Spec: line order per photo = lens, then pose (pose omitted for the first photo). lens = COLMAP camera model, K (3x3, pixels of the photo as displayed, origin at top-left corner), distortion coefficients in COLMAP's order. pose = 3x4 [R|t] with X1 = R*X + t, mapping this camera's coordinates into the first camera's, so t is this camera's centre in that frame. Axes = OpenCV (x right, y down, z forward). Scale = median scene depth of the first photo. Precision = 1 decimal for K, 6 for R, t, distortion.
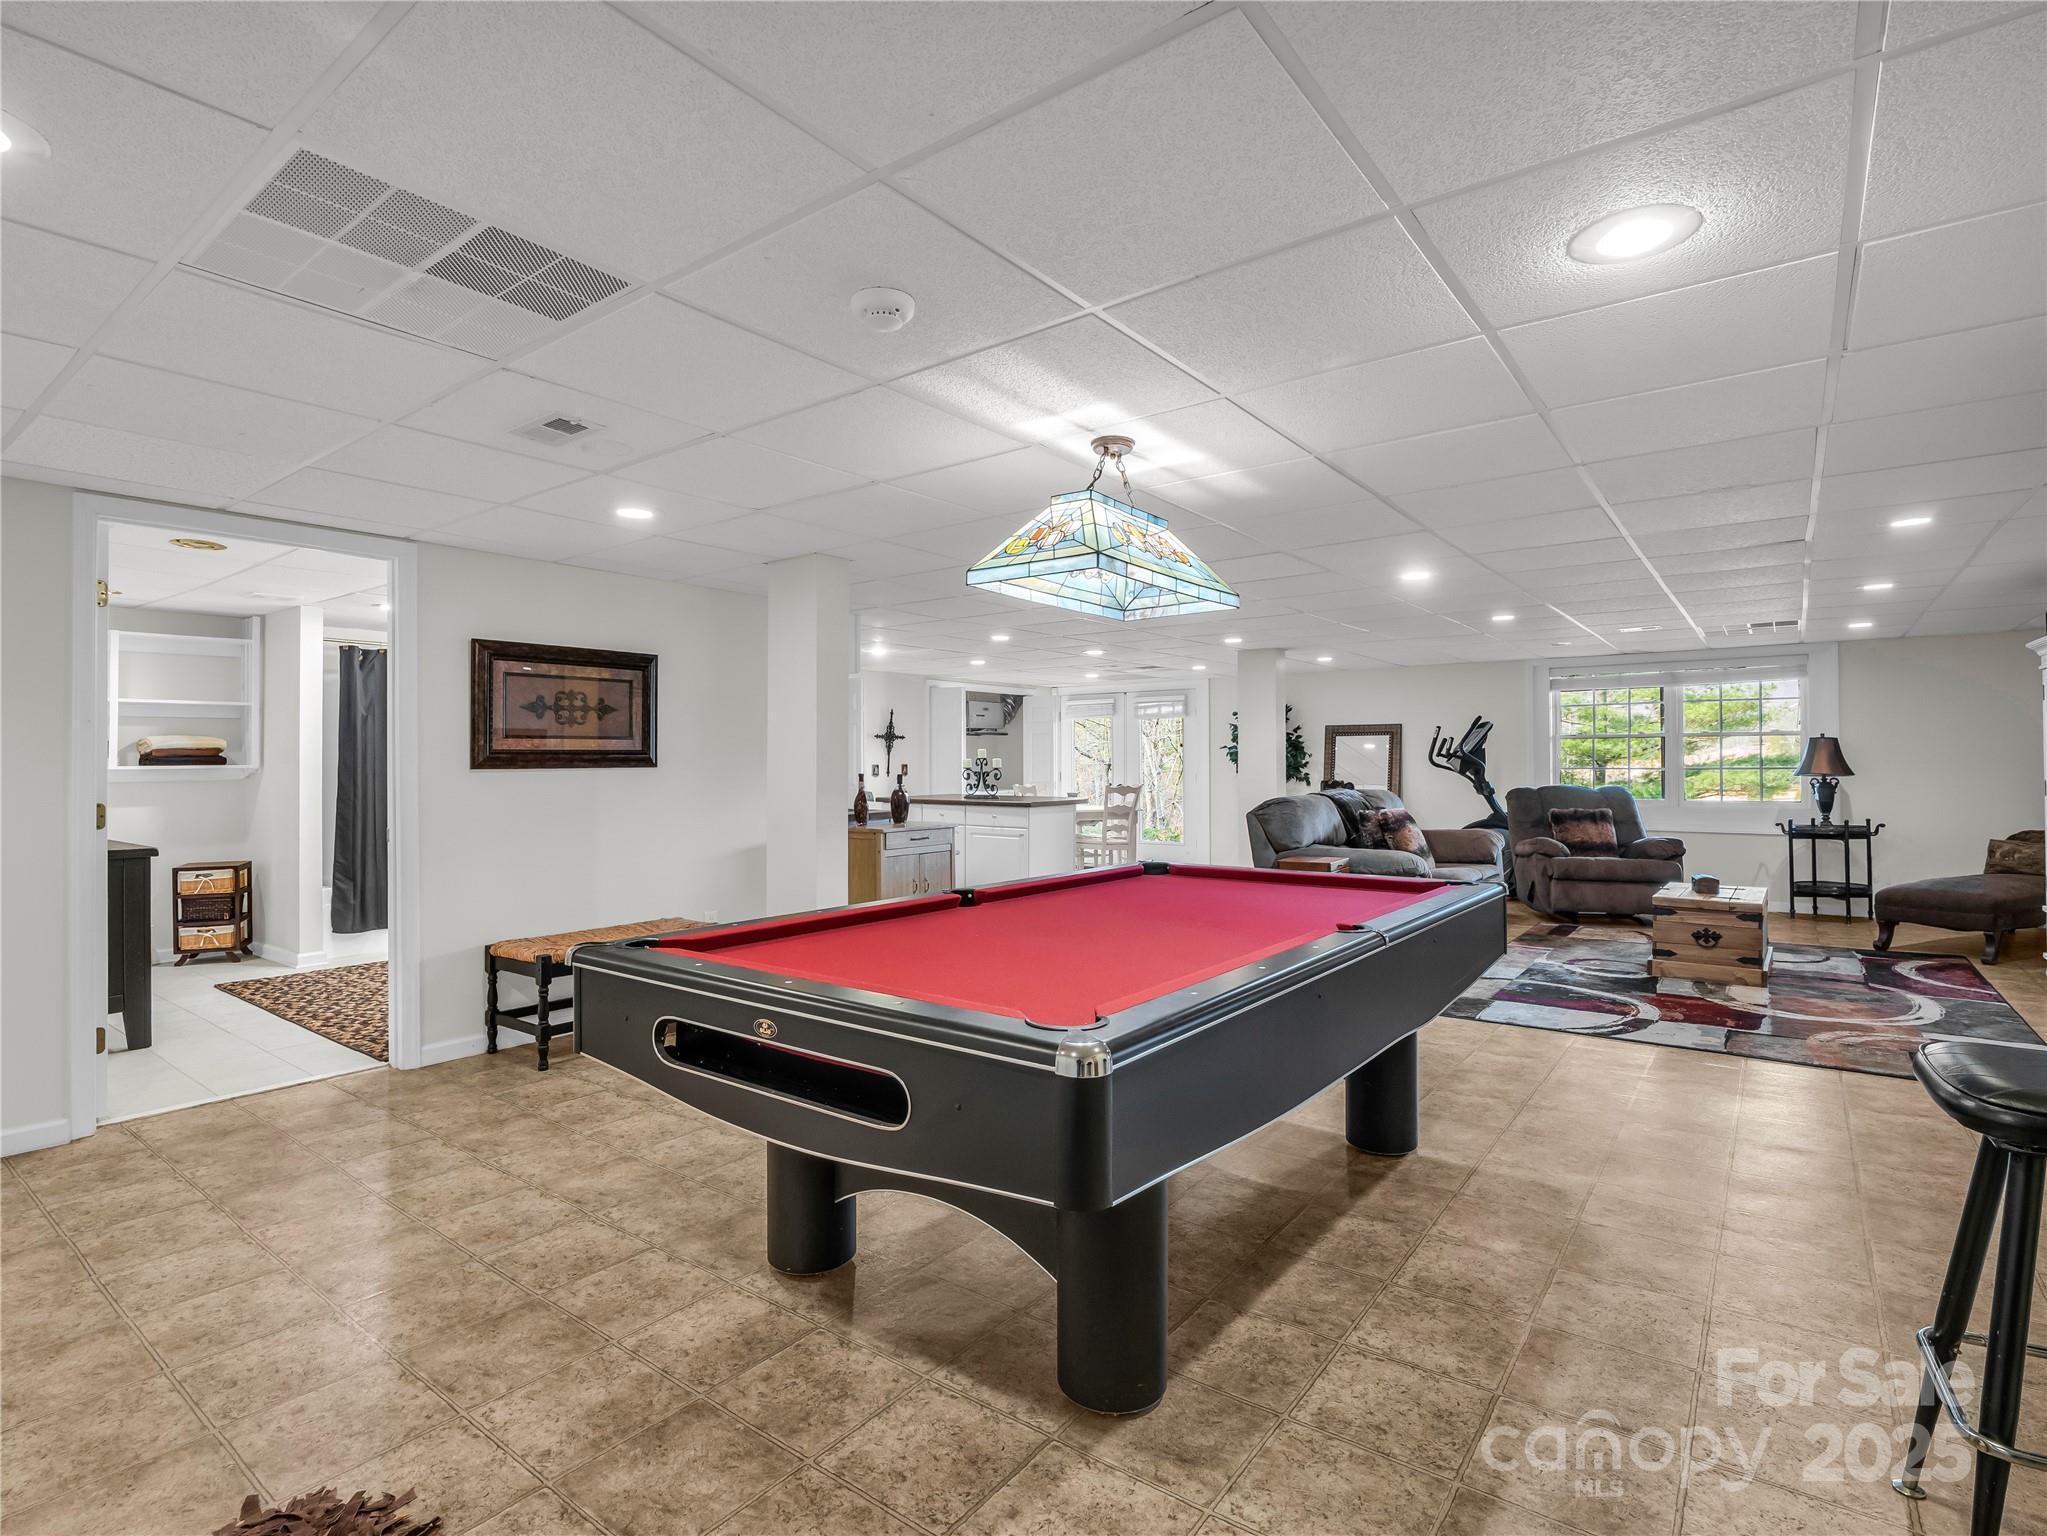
lens RADIAL K [[1016.5, 0, 1015.1], [0, 1016.5, 756.1], [0, 0, 1]] dist [-0.019260, 0.001469]
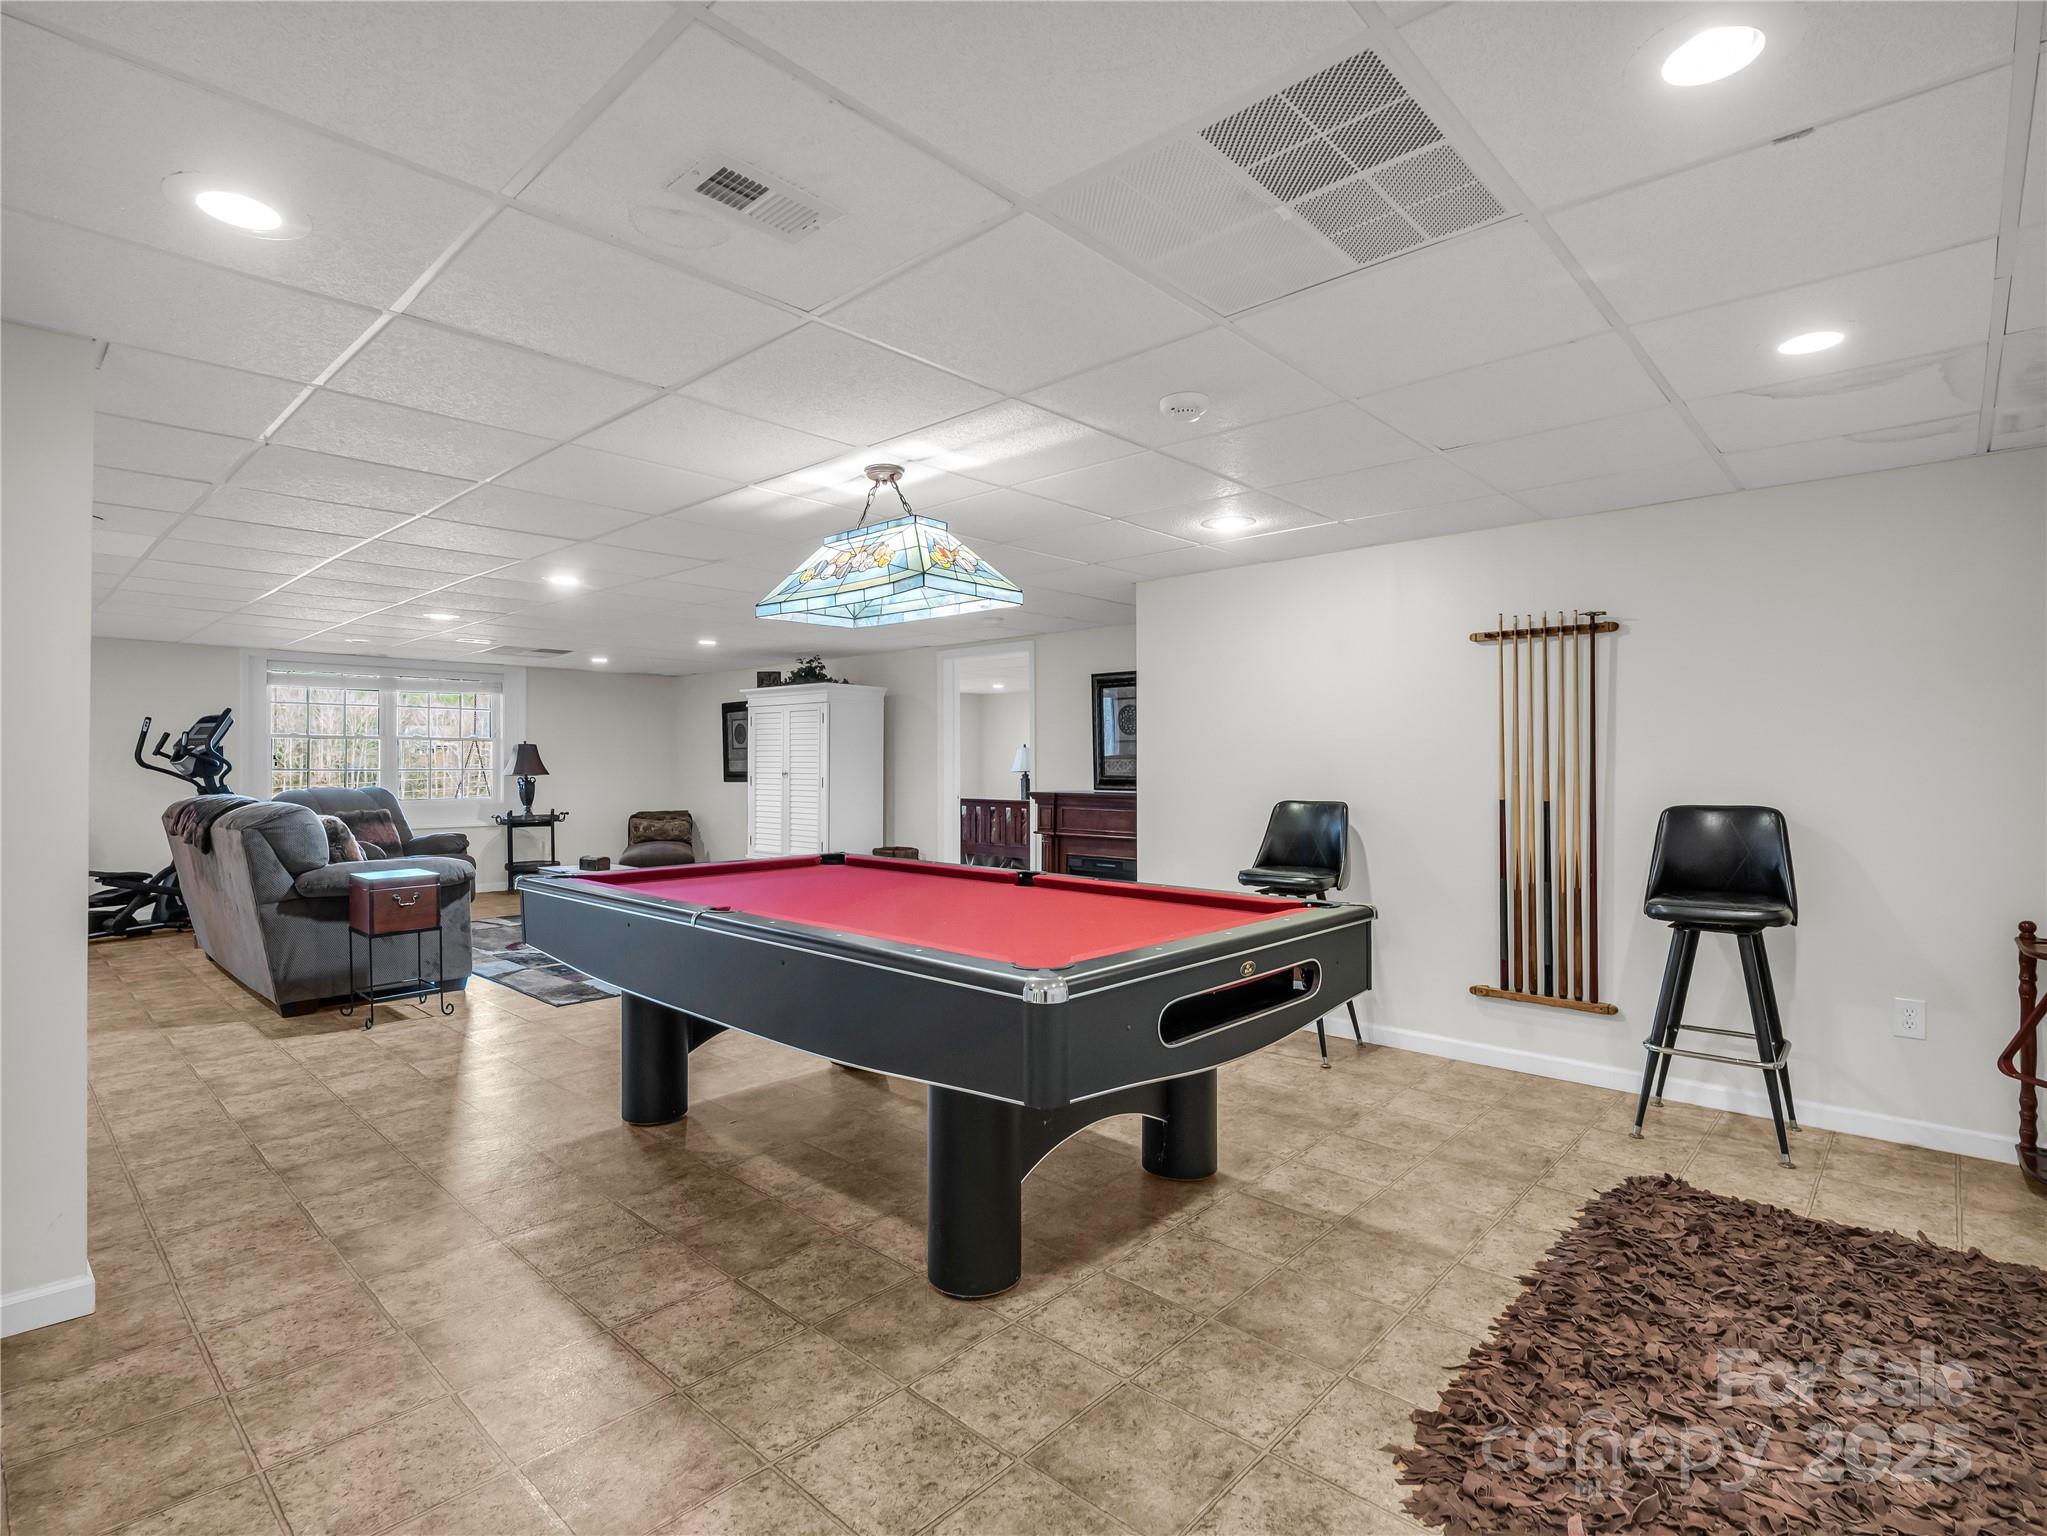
lens RADIAL K [[1016.5, 0, 1012.4], [0, 1016.5, 769.5], [0, 0, 1]] dist [-0.019260, 0.001469]
pose [[0.103856, -0.002299, 0.994590, -1.079200], [-0.007650, 0.999966, 0.003110, 0.012020], [-0.994563, -0.007932, 0.103835, 0.817882]]
